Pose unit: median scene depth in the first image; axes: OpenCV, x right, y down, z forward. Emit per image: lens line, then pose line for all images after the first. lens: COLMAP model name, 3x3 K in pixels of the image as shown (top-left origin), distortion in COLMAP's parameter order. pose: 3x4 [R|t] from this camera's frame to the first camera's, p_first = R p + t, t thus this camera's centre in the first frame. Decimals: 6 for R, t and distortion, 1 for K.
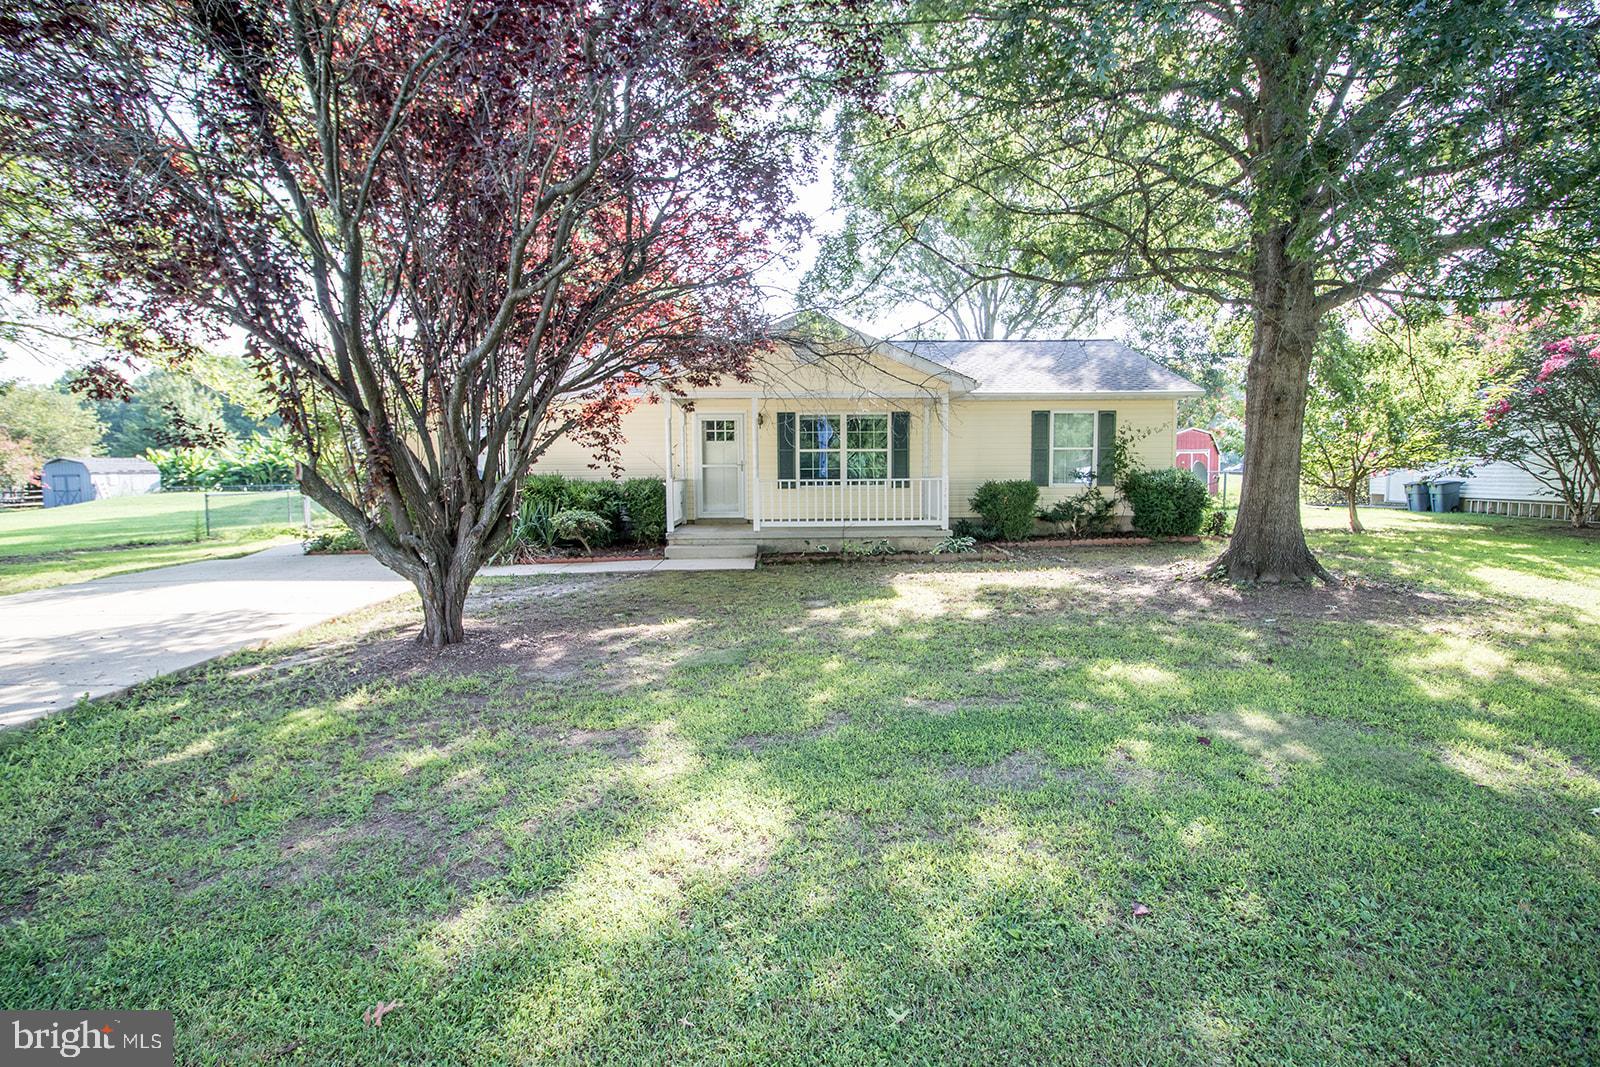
lens RADIAL K [[735.2, 0, 803.8], [0, 735.2, 520.2], [0, 0, 1]] dist [0.001661, -0.014204]
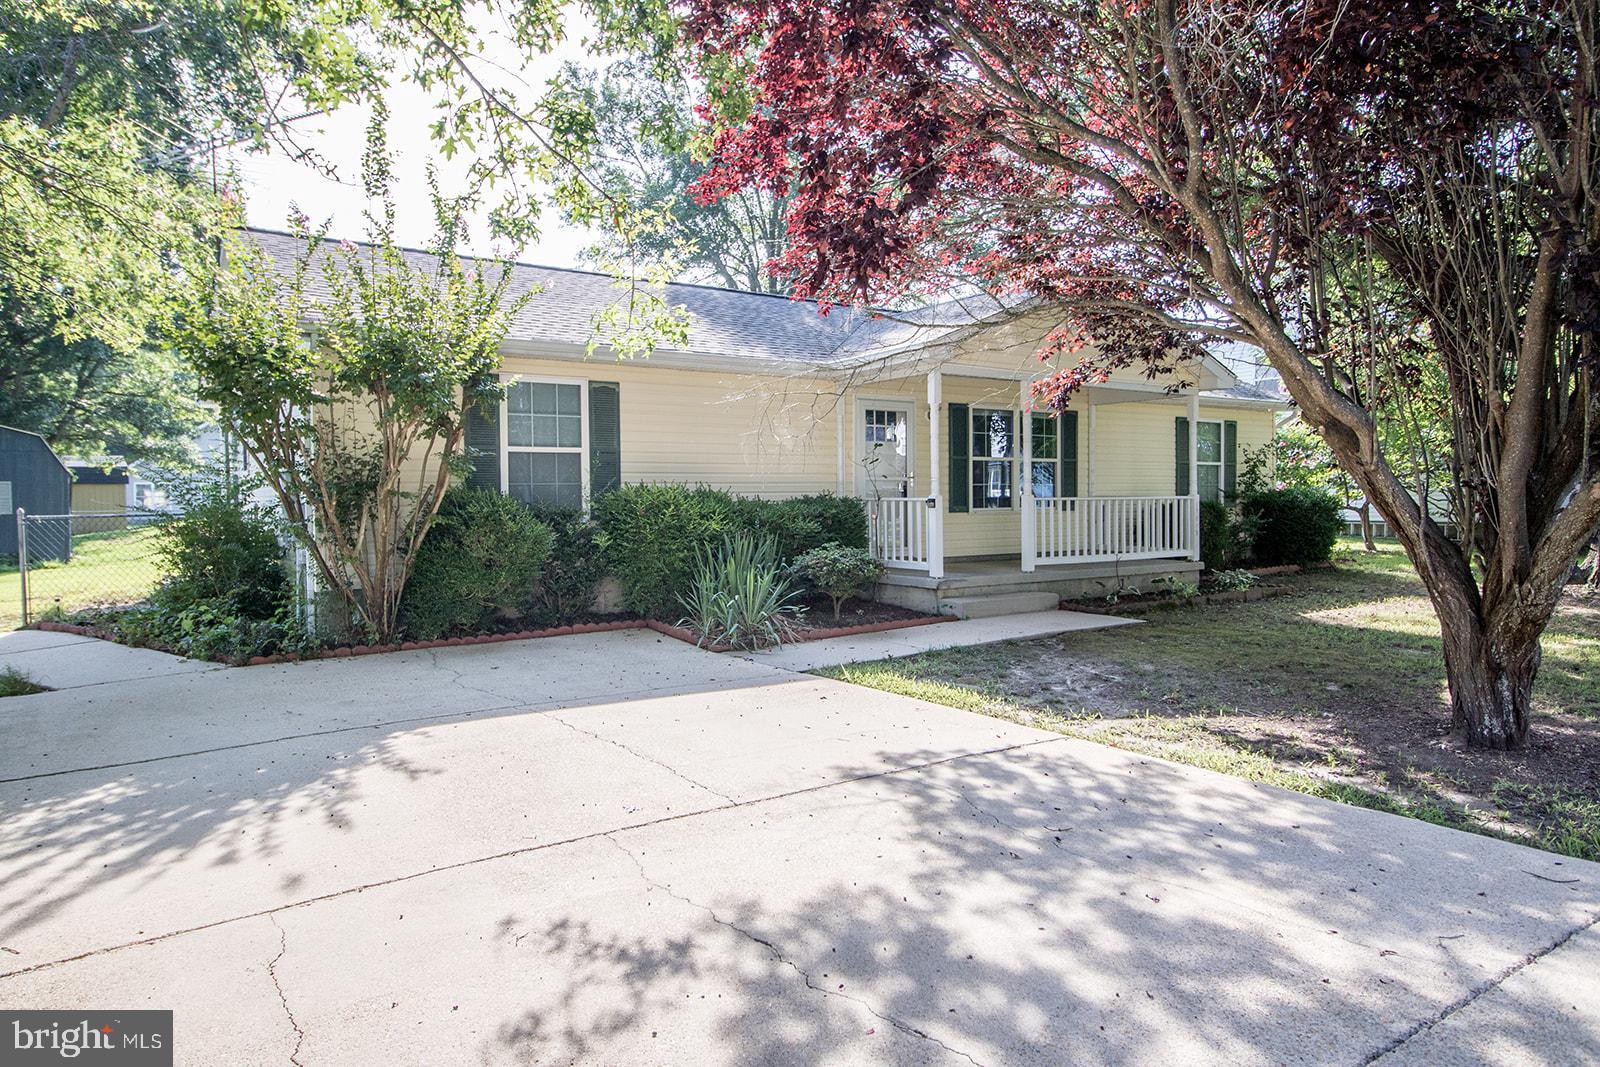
lens RADIAL K [[1033.3, 0, 797.3], [0, 1033.3, 512.6], [0, 0, 1]] dist [0.007371, -0.004729]
pose [[0.832948, -0.006746, 0.553310, -0.721566], [0.038209, 0.998240, -0.045350, -0.004484], [-0.552031, 0.058916, 0.831740, 0.282334]]
